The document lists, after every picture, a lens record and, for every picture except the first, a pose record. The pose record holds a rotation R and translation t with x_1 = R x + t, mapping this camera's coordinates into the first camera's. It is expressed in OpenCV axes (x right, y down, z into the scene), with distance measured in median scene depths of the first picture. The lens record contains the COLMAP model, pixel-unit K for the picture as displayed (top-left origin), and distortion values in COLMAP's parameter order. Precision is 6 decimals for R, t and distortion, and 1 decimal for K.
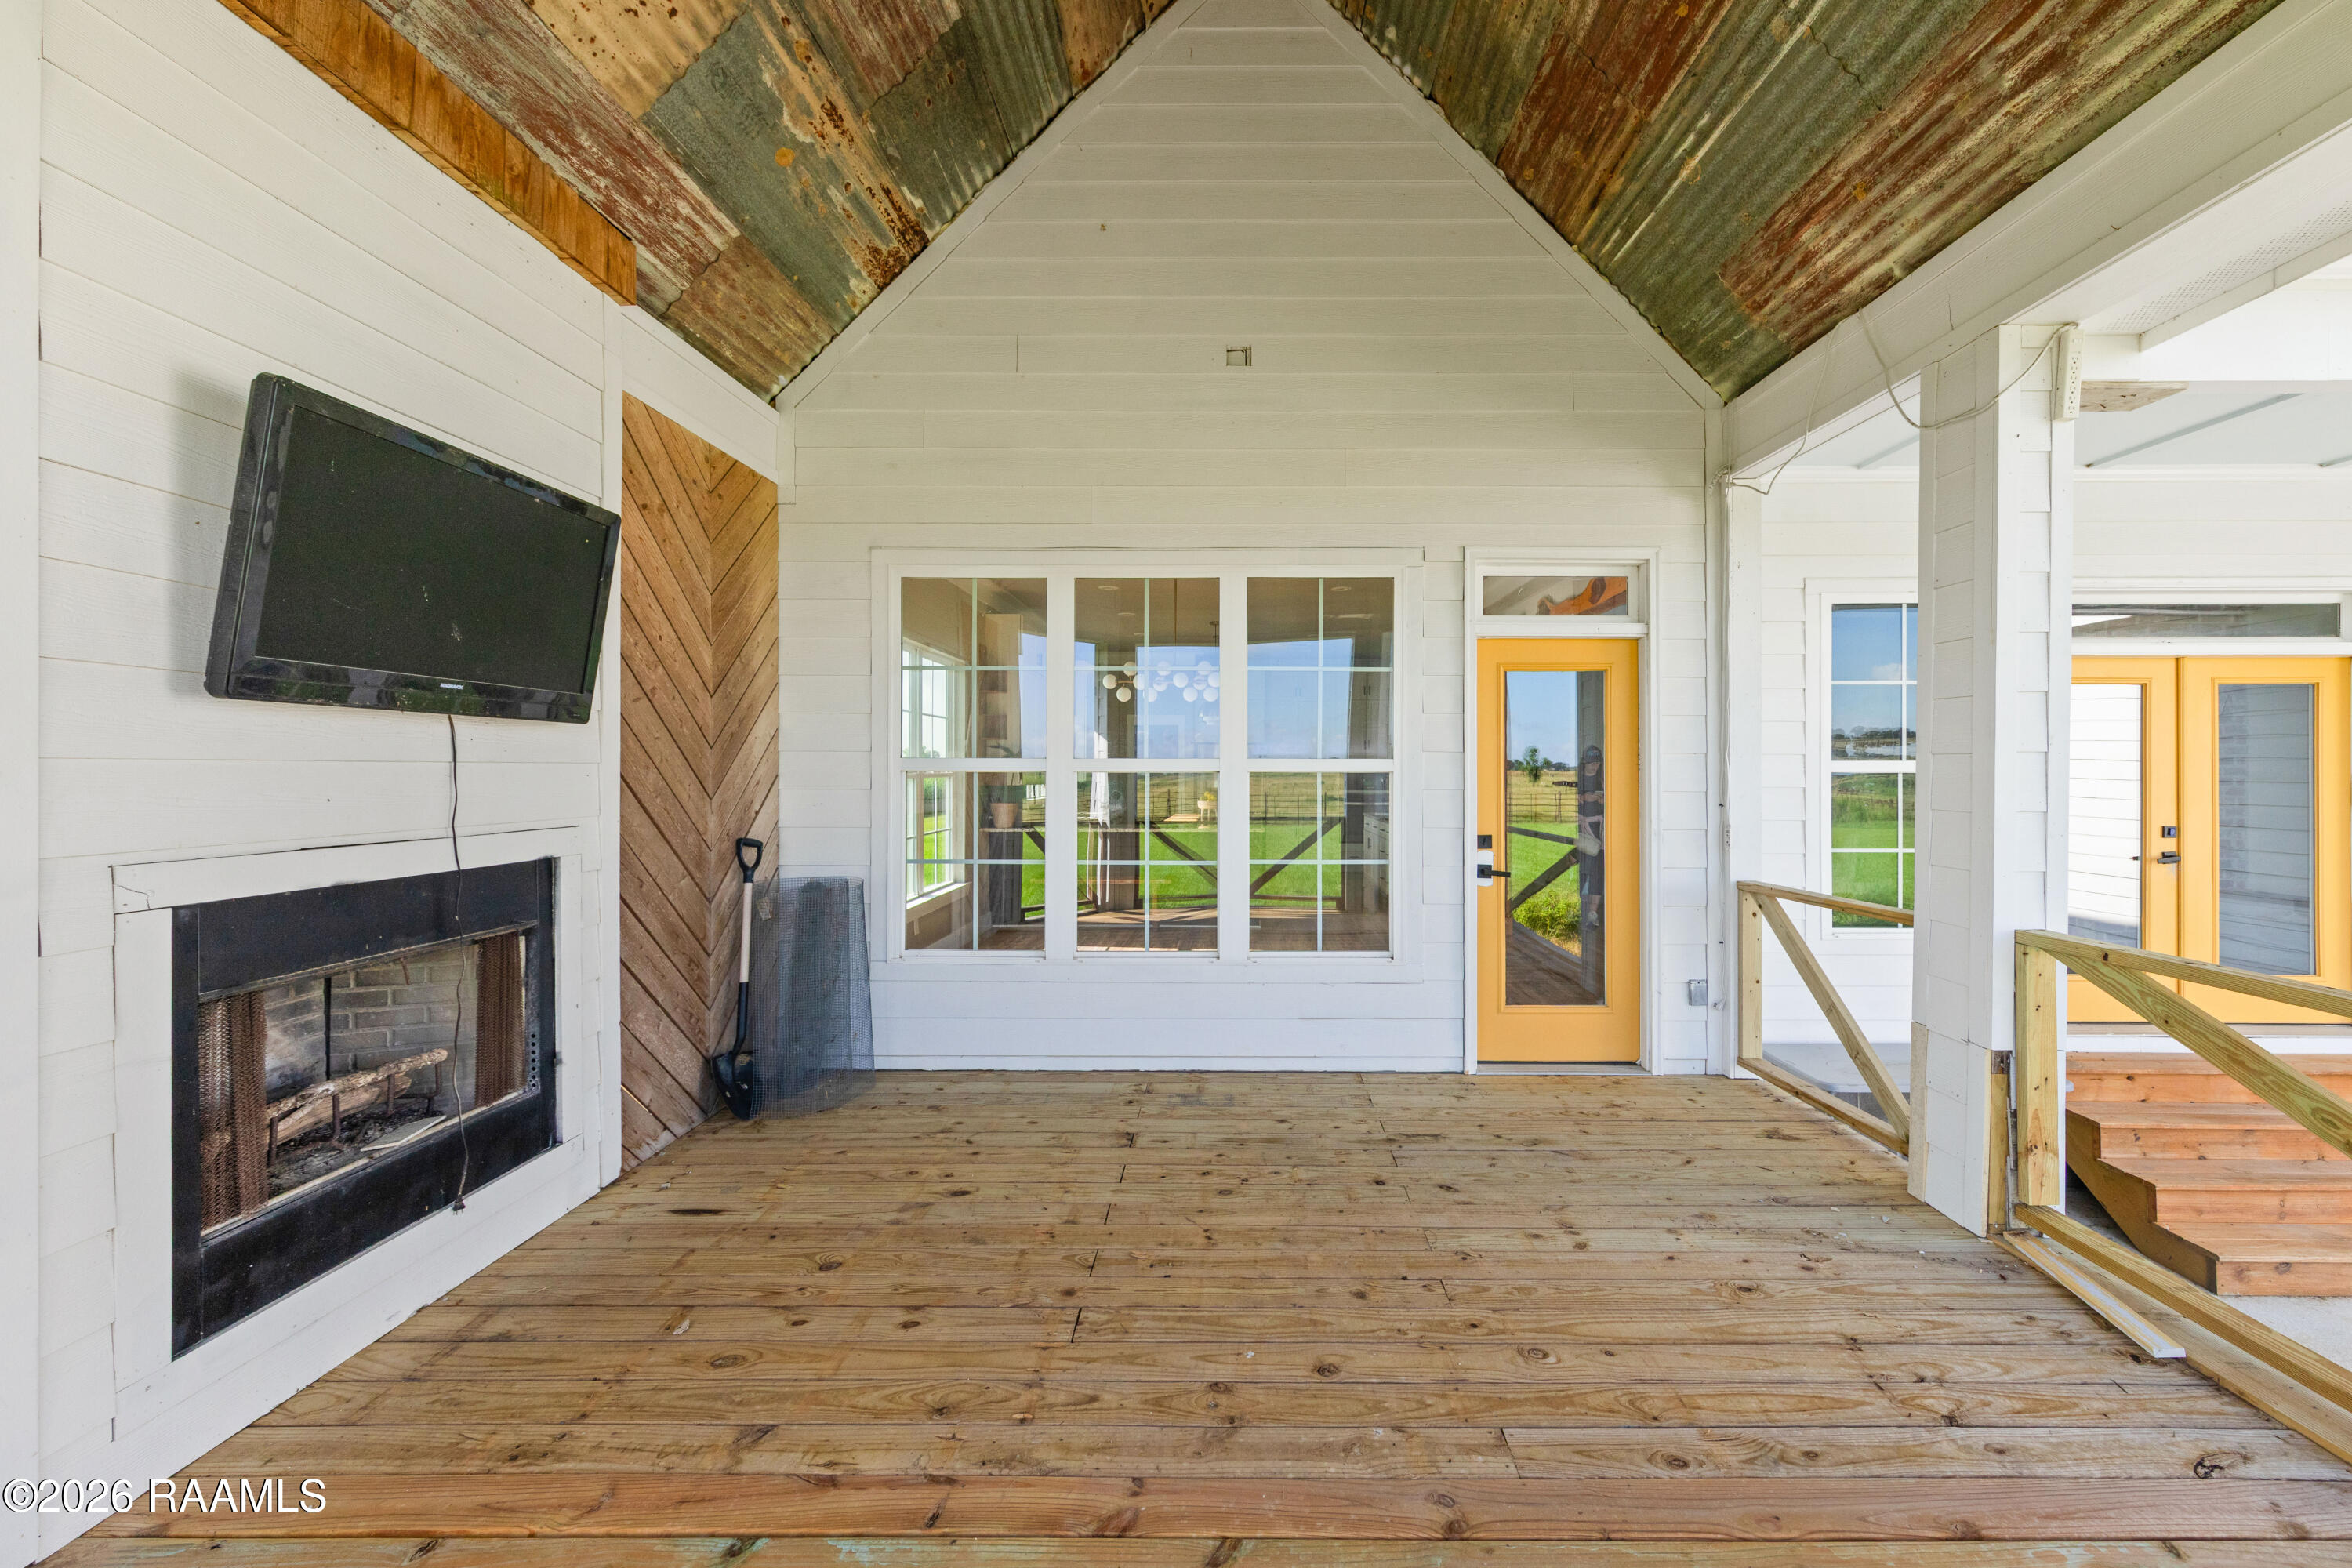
lens RADIAL K [[920.2, 0, 1225.8], [0, 920.2, 768.0], [0, 0, 1]] dist [0.000146, 0.000000]
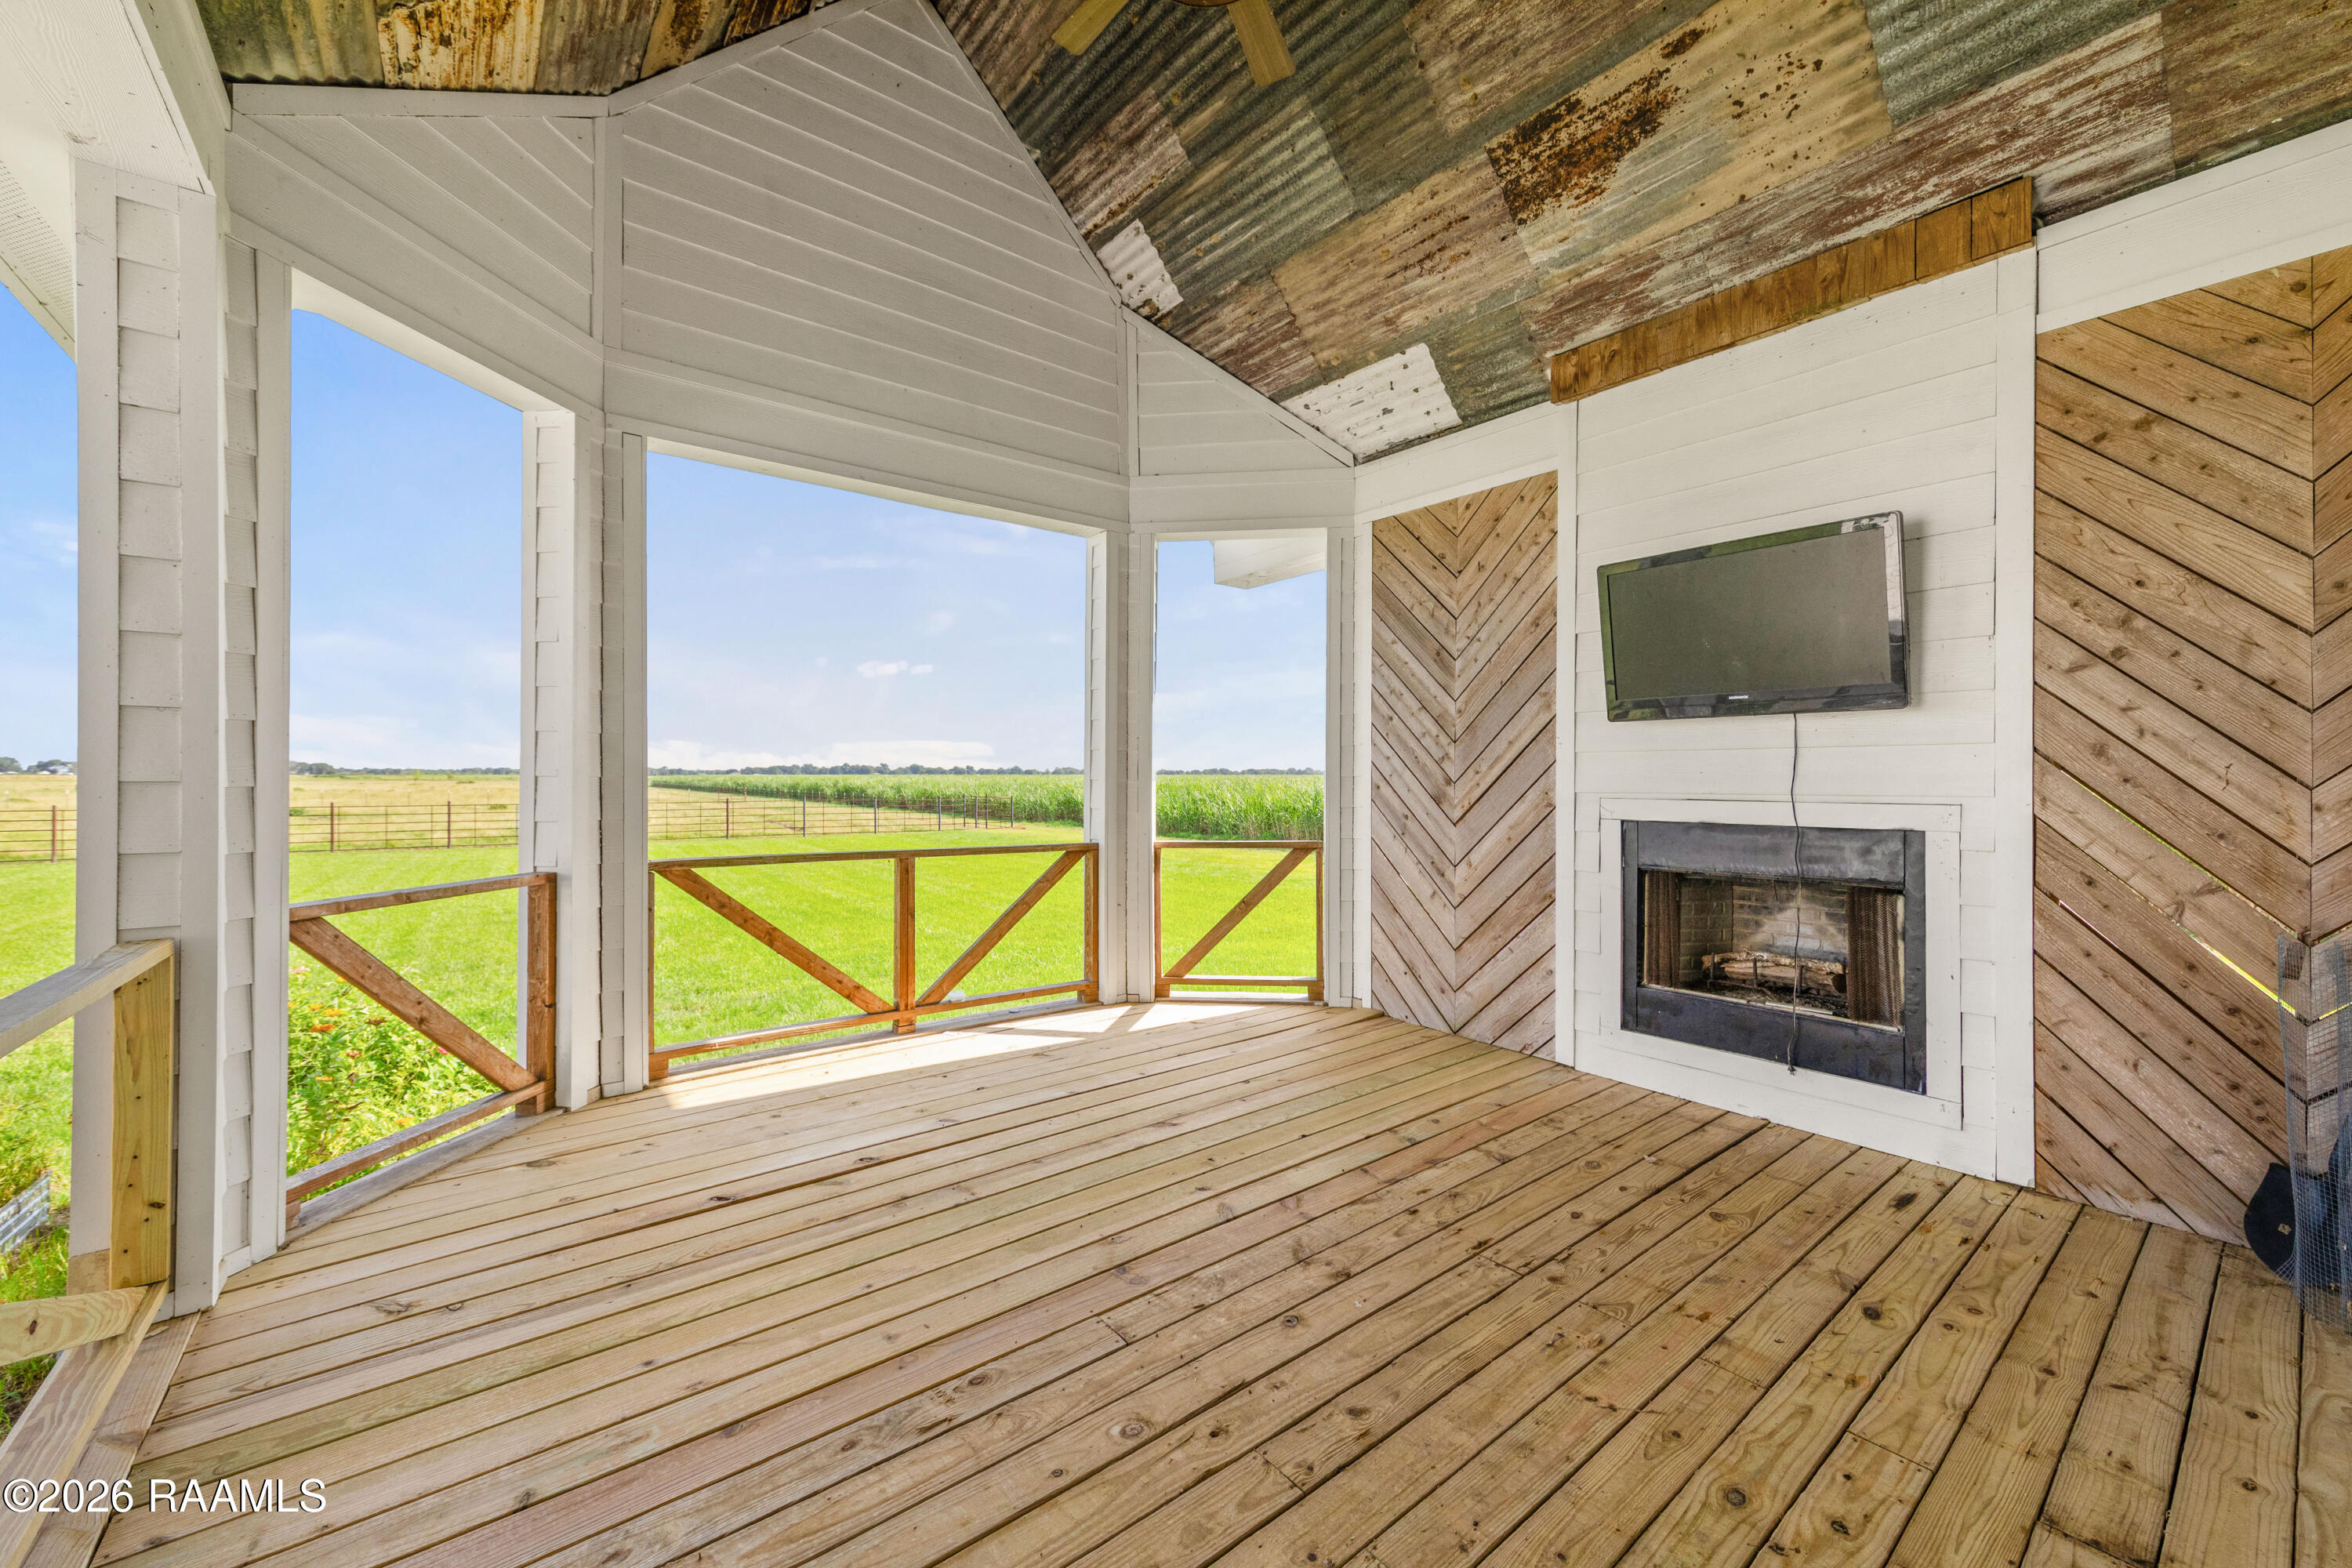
lens RADIAL K [[920.2, 0, 1187.5], [0, 920.2, 778.9], [0, 0, 1]] dist [0.000146, 0.000000]
pose [[-0.779554, -0.002383, -0.626331, 0.634521], [-0.002368, 0.999997, -0.000857, 0.038094], [0.626331, 0.000815, -0.779557, 1.296231]]
